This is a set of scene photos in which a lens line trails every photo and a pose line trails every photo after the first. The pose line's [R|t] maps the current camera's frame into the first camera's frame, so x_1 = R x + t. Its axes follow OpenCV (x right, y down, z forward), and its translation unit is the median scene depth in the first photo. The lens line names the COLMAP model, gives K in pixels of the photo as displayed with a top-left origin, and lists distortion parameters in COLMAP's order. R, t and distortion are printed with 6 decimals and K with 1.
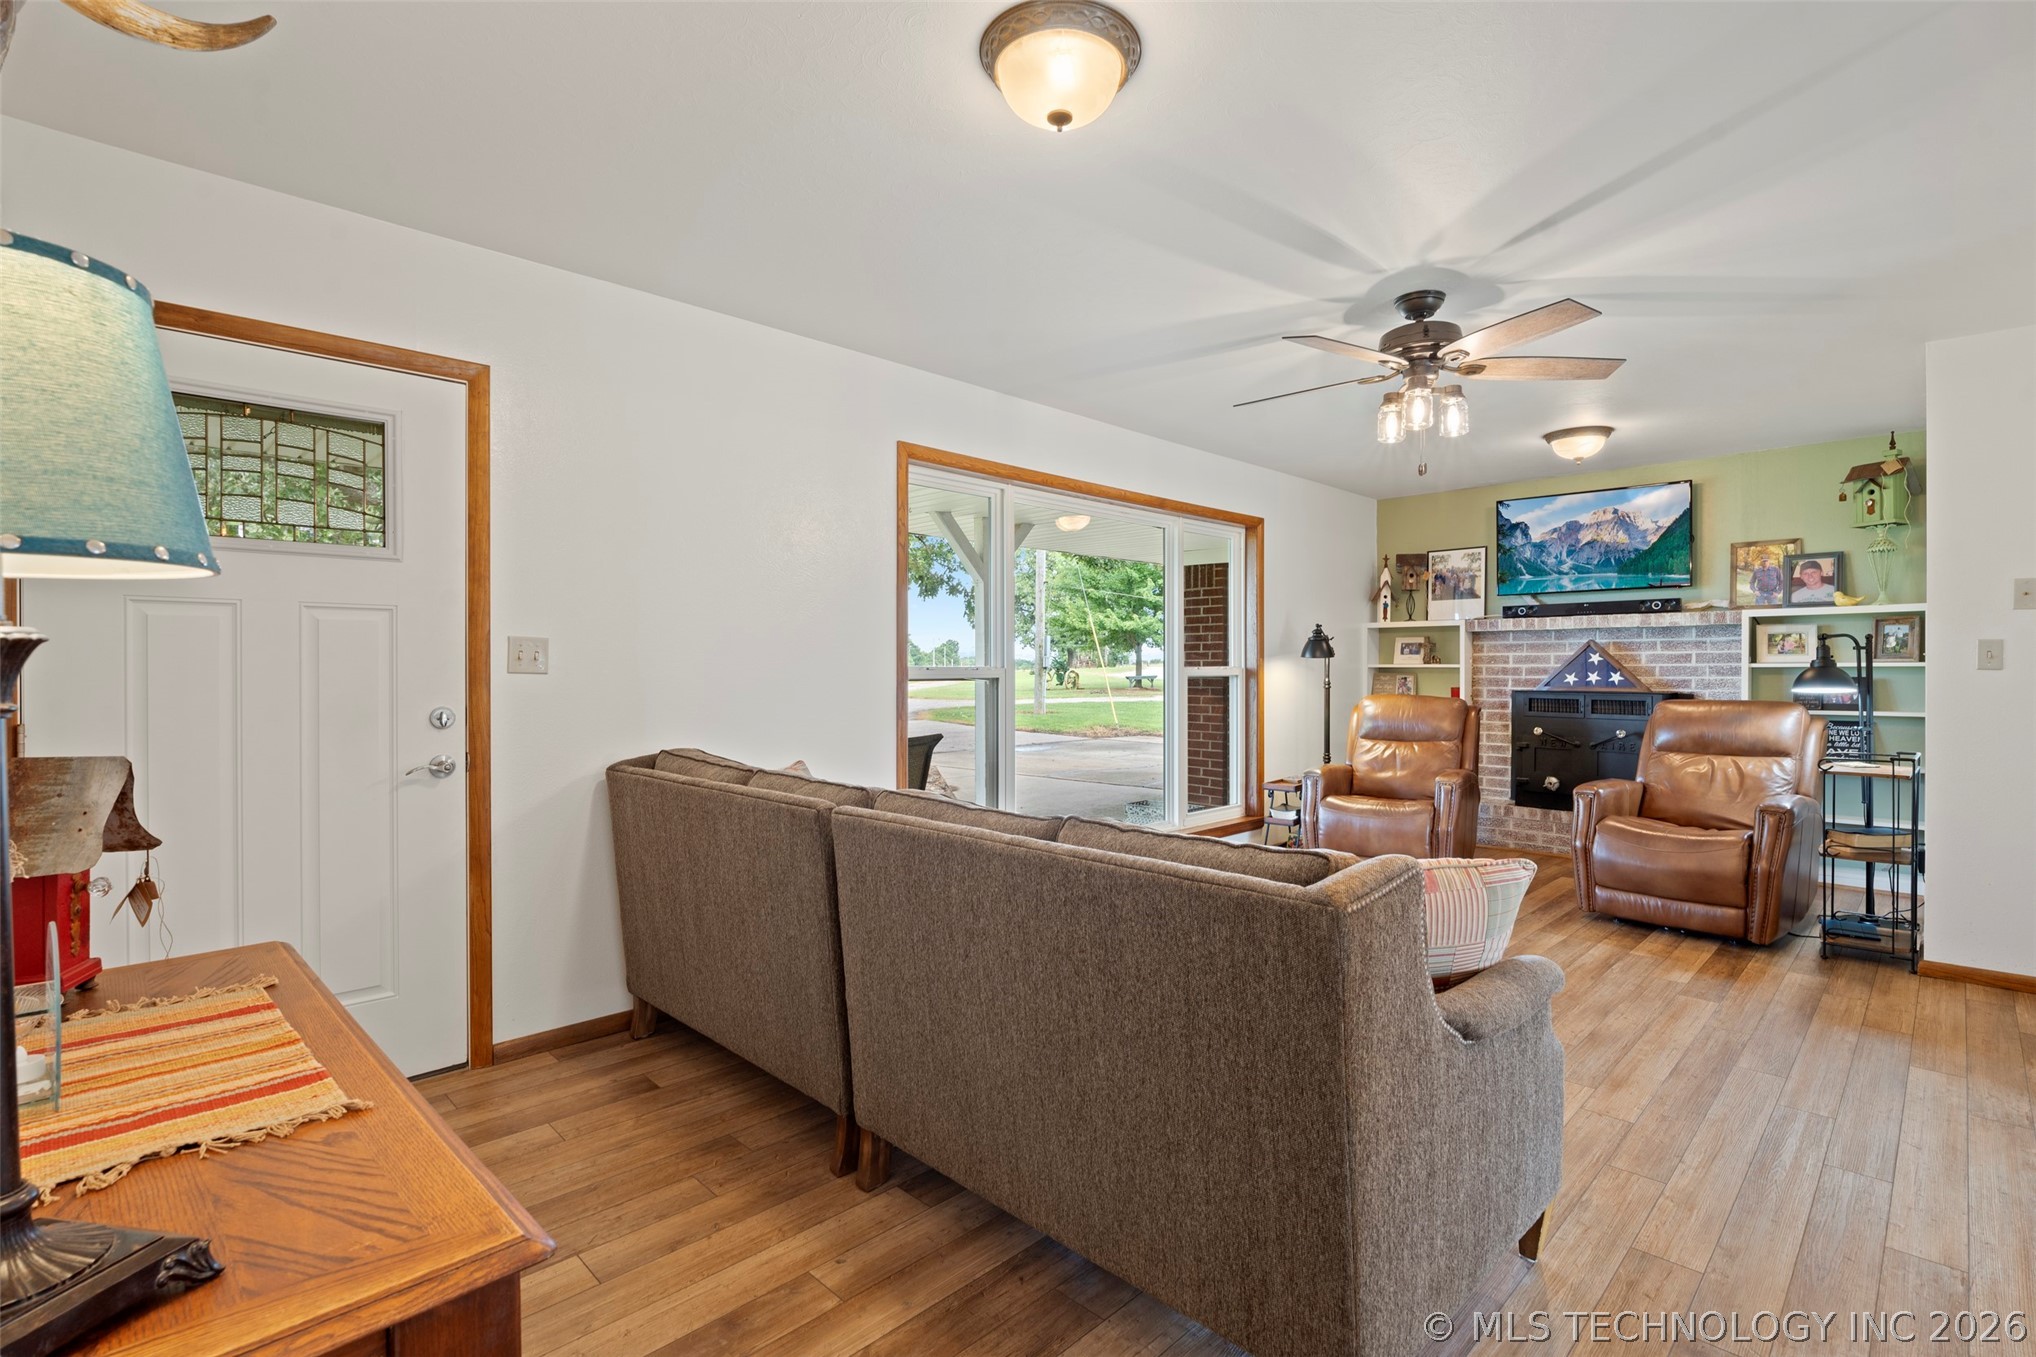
lens RADIAL K [[926.8, 0, 1025.8], [0, 926.8, 667.2], [0, 0, 1]] dist [0.000362, 0.000040]
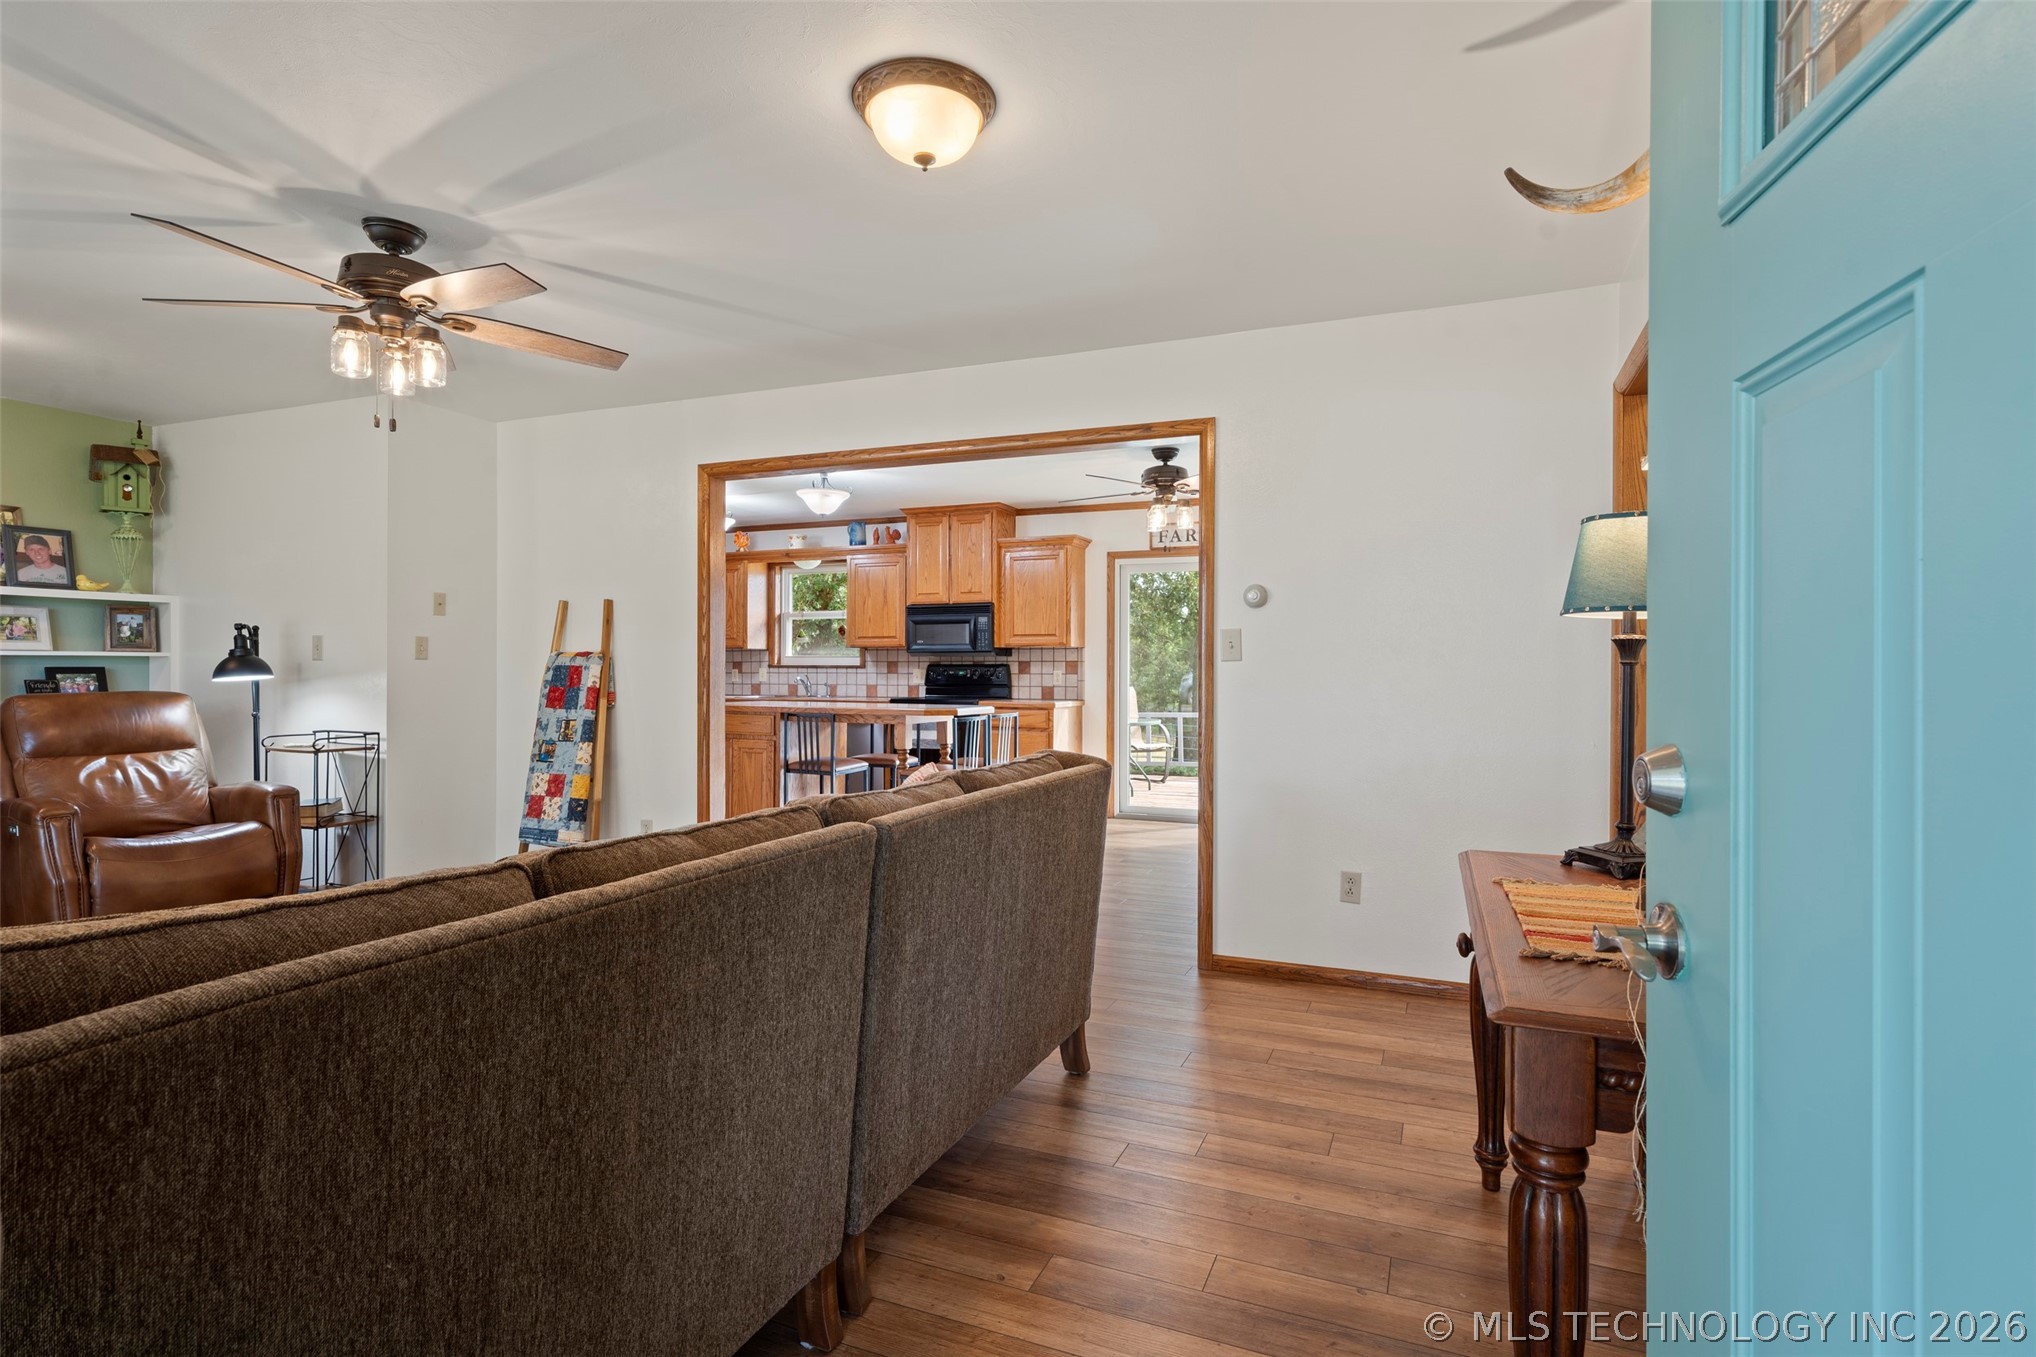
lens RADIAL K [[1003.0, 0, 1047.5], [0, 1003.0, 674.2], [0, 0, 1]] dist [0.001031, 0.000104]
pose [[-0.396005, -0.006724, 0.918224, -0.447301], [-0.005449, 0.999973, 0.004973, 0.008067], [-0.918232, -0.003034, -0.396031, 0.528764]]
